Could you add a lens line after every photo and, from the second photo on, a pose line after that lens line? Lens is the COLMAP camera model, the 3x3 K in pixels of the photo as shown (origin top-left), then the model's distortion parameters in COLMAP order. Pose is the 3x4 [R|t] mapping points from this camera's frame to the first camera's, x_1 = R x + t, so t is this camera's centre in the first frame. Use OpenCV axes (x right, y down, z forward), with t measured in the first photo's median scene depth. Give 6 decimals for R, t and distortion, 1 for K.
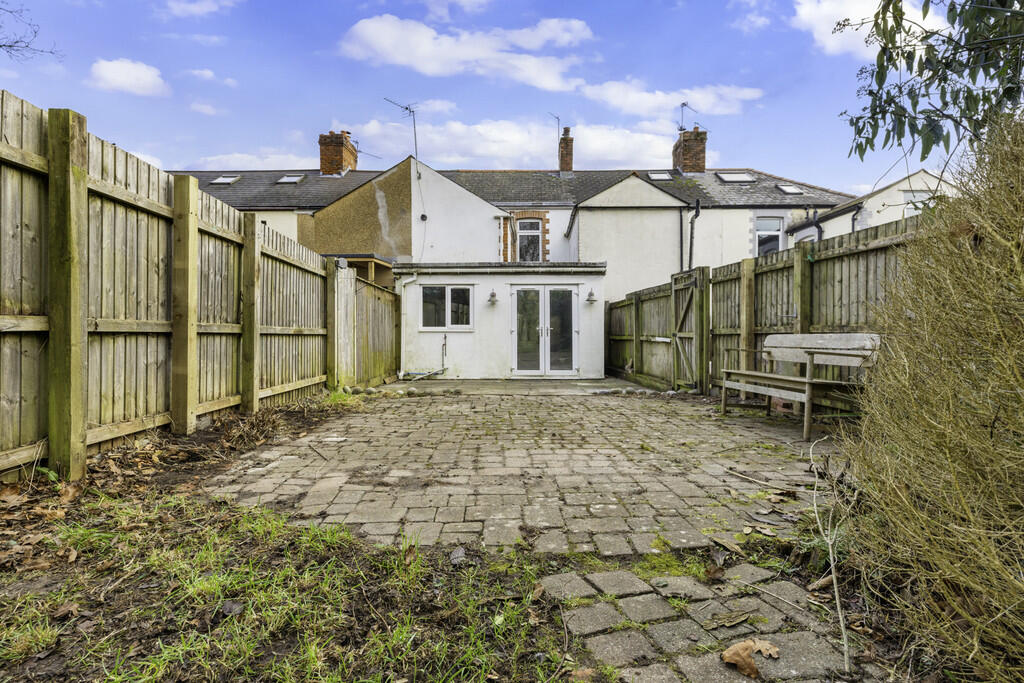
lens RADIAL K [[395.1, 0, 512.0], [0, 395.1, 341.5], [0, 0, 1]] dist [-0.003253, -0.000486]
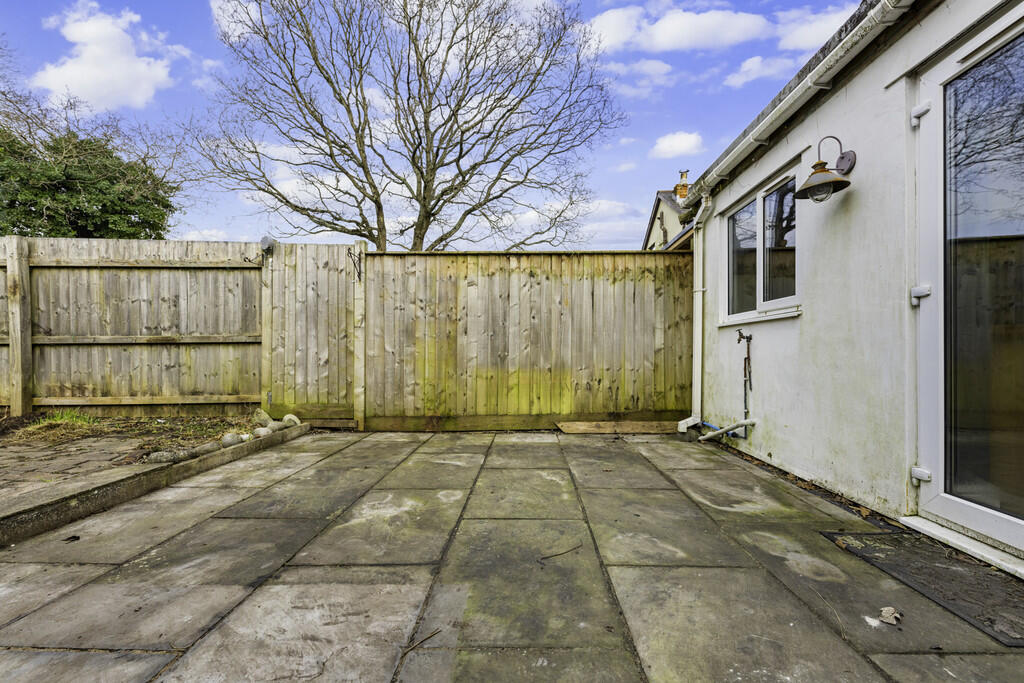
lens RADIAL K [[430.8, 0, 513.3], [0, 430.8, 353.9], [0, 0, 1]] dist [-0.000123, -0.000065]
pose [[-0.002113, -0.003616, -0.999991, 0.225628], [0.009190, 0.999951, -0.003635, 0.002222], [0.999956, -0.009198, -0.002079, 0.786468]]
